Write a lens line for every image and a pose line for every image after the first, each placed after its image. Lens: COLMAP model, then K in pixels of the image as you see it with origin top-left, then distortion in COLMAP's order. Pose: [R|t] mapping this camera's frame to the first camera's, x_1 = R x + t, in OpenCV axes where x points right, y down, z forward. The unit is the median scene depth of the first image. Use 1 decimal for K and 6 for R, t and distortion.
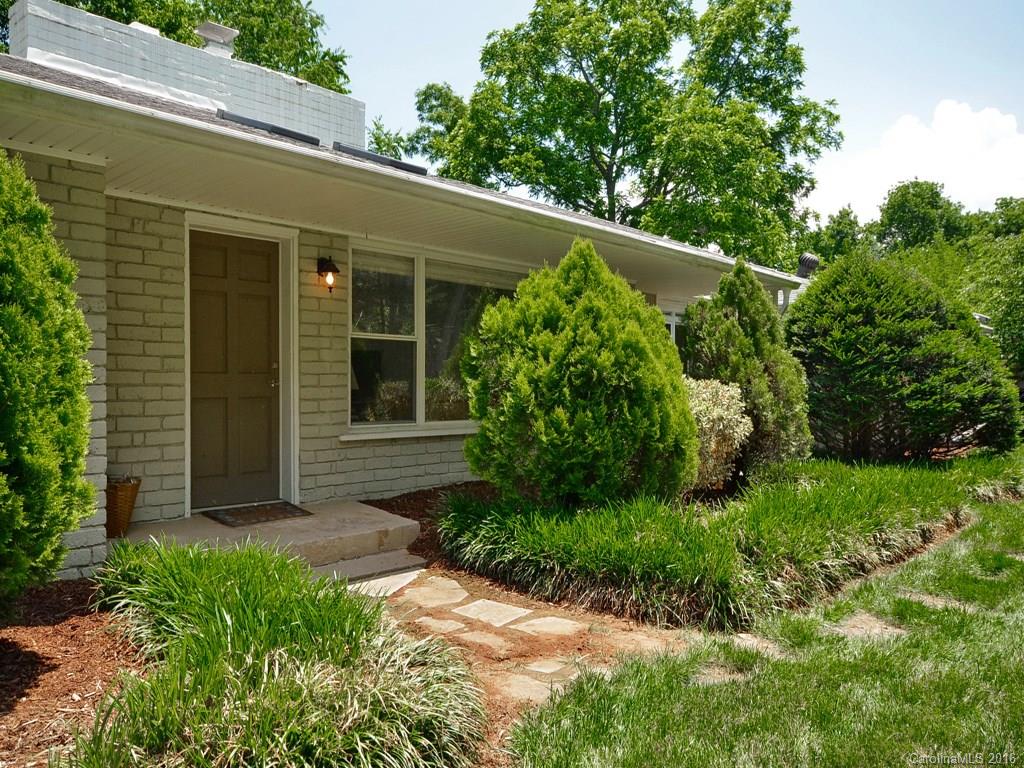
lens RADIAL K [[799.4, 0, 512.1], [0, 799.4, 380.7], [0, 0, 1]] dist [-0.026045, -0.002357]
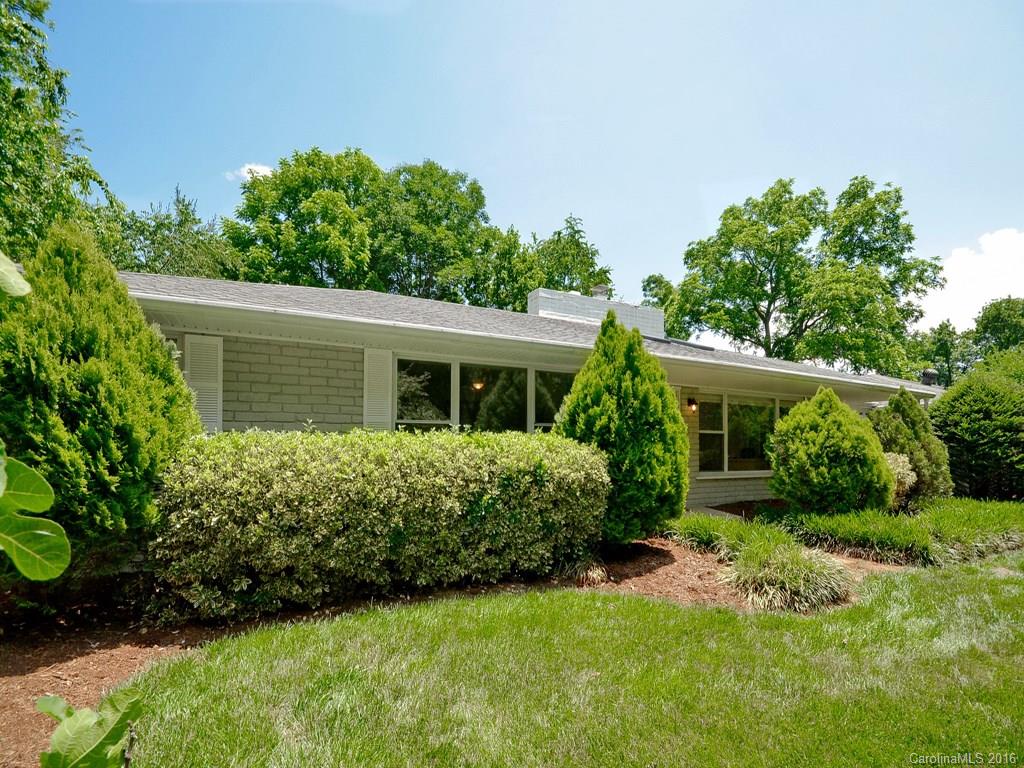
lens RADIAL K [[473.1, 0, 499.1], [0, 473.1, 432.7], [0, 0, 1]] dist [-0.020096, -0.003922]
pose [[0.933141, -0.004965, -0.359477, -0.060378], [-0.003504, 0.999732, -0.022904, -0.005363], [0.359494, 0.022632, 0.932873, -0.102939]]
